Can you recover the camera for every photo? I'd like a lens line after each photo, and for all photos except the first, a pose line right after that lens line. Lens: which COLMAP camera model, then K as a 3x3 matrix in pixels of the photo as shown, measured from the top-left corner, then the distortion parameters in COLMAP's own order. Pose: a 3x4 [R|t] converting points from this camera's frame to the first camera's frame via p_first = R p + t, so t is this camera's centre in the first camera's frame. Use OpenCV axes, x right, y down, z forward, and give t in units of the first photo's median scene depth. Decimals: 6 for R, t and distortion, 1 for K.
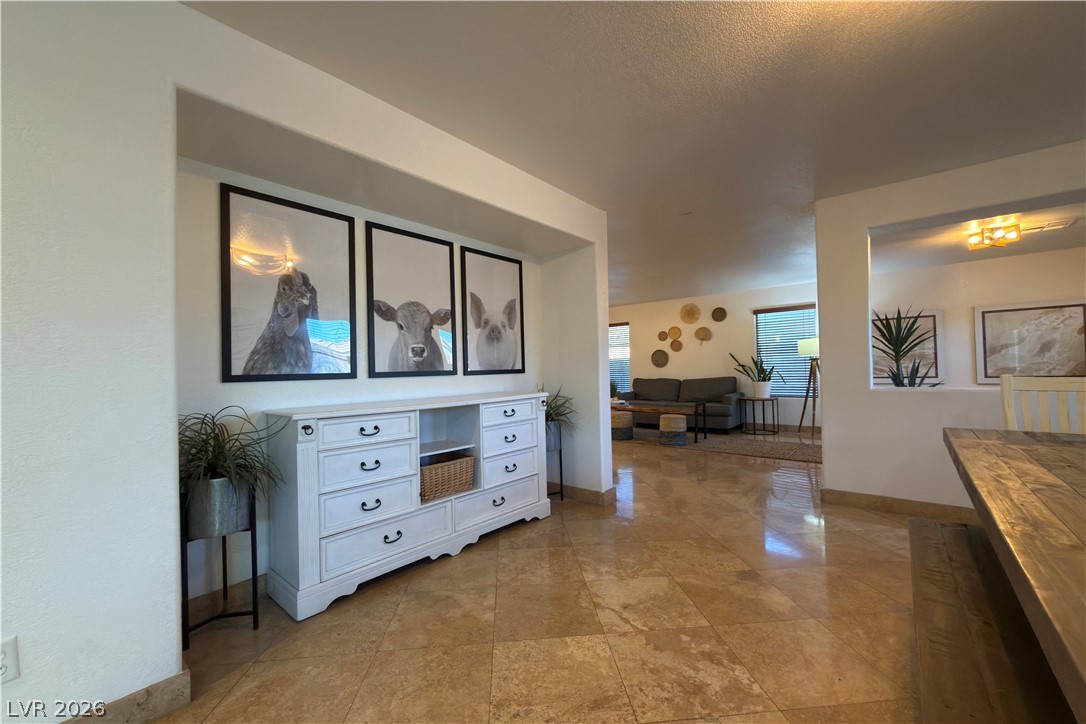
lens RADIAL K [[433.9, 0, 550.9], [0, 433.9, 363.3], [0, 0, 1]] dist [-0.001839, 0.000781]
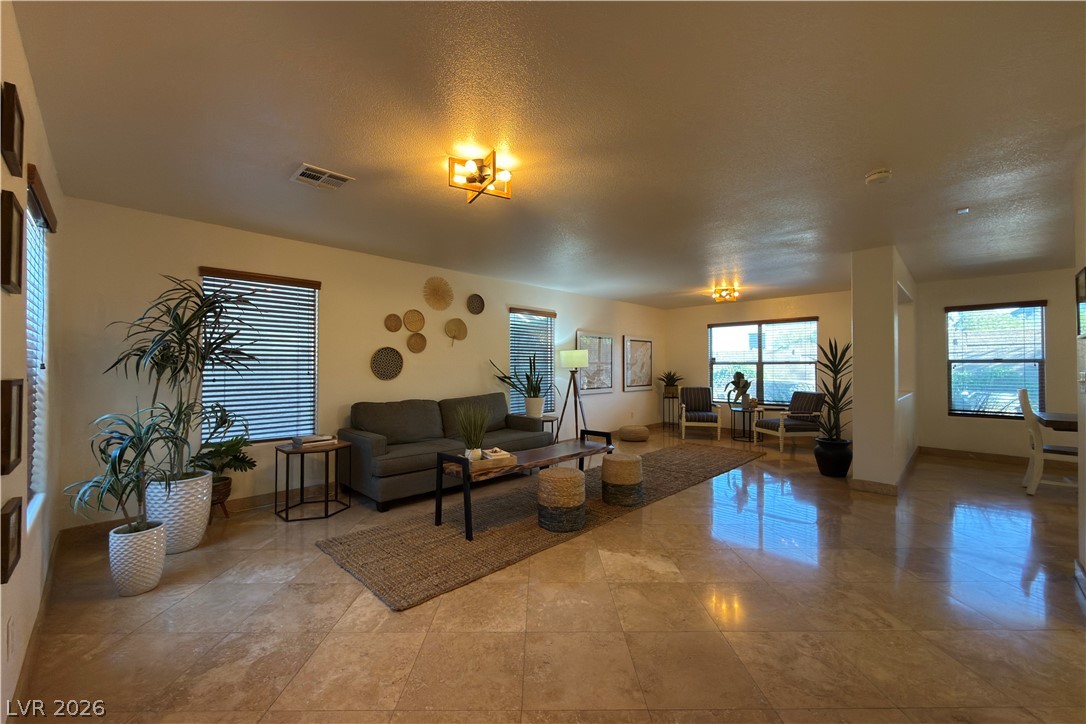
lens RADIAL K [[433.9, 0, 545.9], [0, 433.9, 365.1], [0, 0, 1]] dist [-0.001839, 0.000781]
pose [[0.084397, 0.024157, 0.996139, -0.328683], [-0.017332, 0.999590, -0.022772, -0.000113], [-0.996281, -0.015343, 0.084781, 0.912520]]
